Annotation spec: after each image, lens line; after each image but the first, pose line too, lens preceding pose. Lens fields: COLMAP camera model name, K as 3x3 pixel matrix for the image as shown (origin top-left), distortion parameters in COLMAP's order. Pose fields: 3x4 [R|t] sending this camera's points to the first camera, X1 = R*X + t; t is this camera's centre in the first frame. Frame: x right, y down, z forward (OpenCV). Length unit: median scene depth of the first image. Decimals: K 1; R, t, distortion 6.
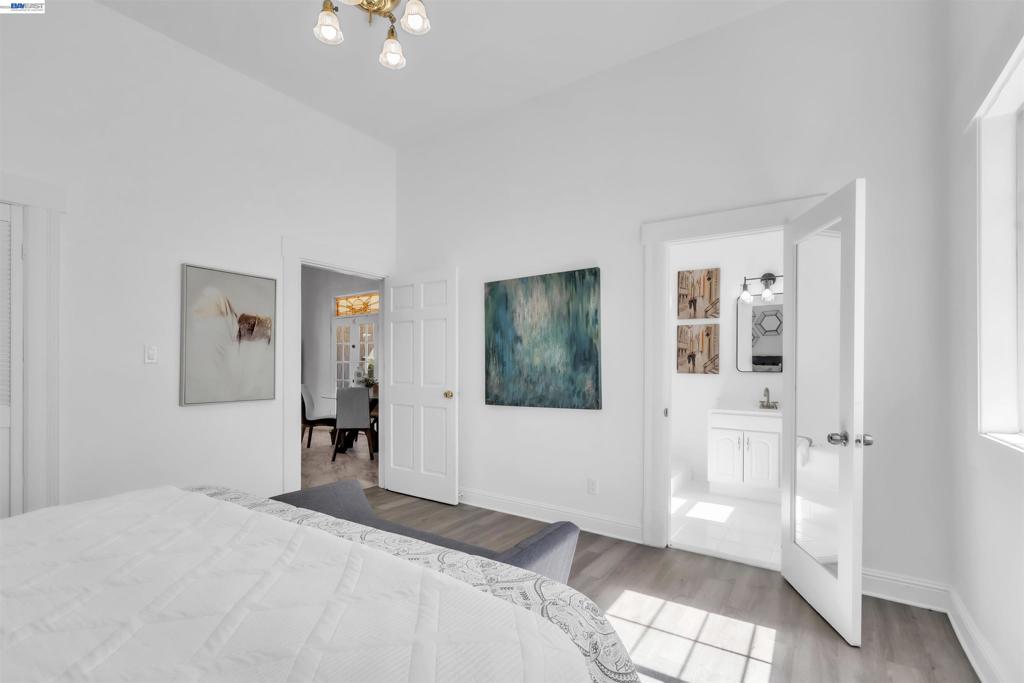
lens RADIAL K [[458.5, 0, 513.7], [0, 458.5, 363.2], [0, 0, 1]] dist [-0.000100, -0.000028]
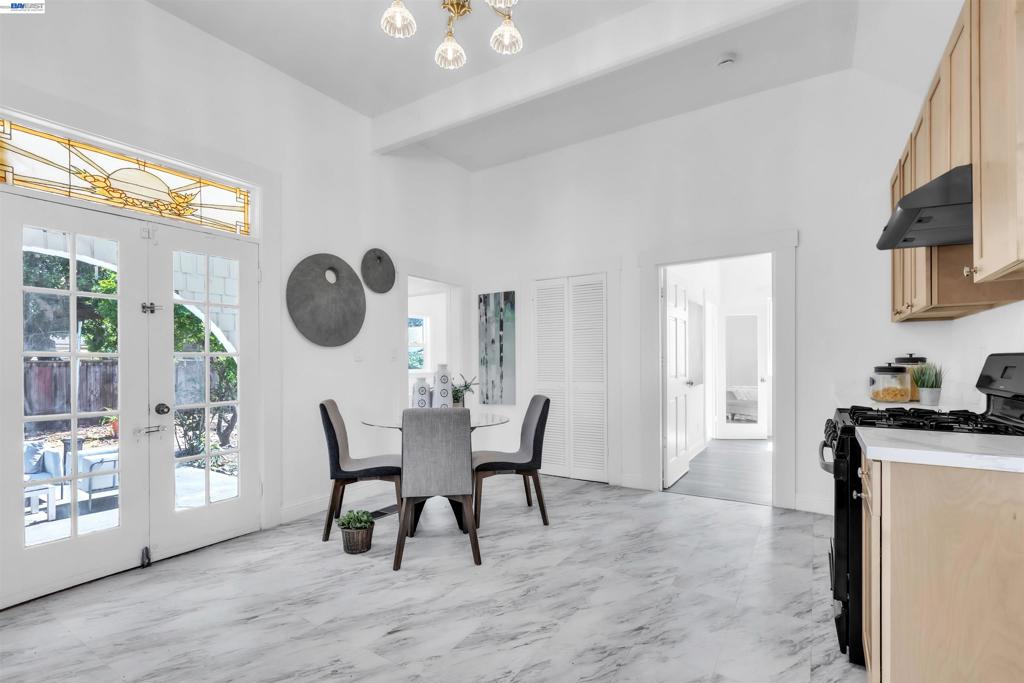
lens RADIAL K [[458.5, 0, 513.7], [0, 458.5, 363.2], [0, 0, 1]] dist [-0.000100, -0.000028]
pose [[-0.038218, -0.007435, 0.999242, -0.705943], [0.007344, 0.999943, 0.007721, 0.006193], [-0.999242, 0.007634, -0.038161, 0.740759]]
